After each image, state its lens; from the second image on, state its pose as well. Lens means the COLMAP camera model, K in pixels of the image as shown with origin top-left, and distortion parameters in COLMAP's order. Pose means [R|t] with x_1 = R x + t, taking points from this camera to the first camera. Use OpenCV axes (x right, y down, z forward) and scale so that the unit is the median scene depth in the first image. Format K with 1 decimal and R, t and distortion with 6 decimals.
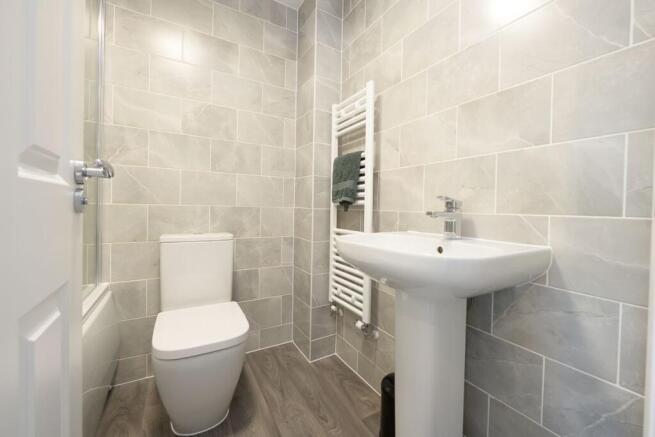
lens RADIAL K [[274.8, 0, 332.0], [0, 274.8, 212.8], [0, 0, 1]] dist [-0.000564, 0.000166]
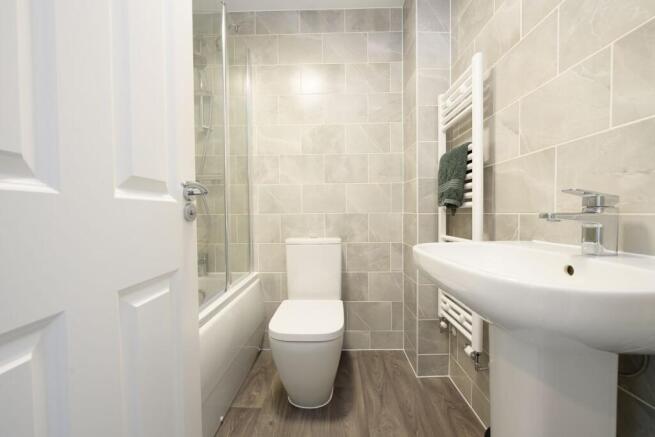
lens RADIAL K [[258.9, 0, 326.3], [0, 258.9, 221.4], [0, 0, 1]] dist [0.001264, -0.000074]
pose [[0.844845, -0.010812, -0.534902, 0.157049], [0.015742, 0.999865, 0.004652, 0.003238], [0.534780, -0.012351, 0.844901, 0.104224]]
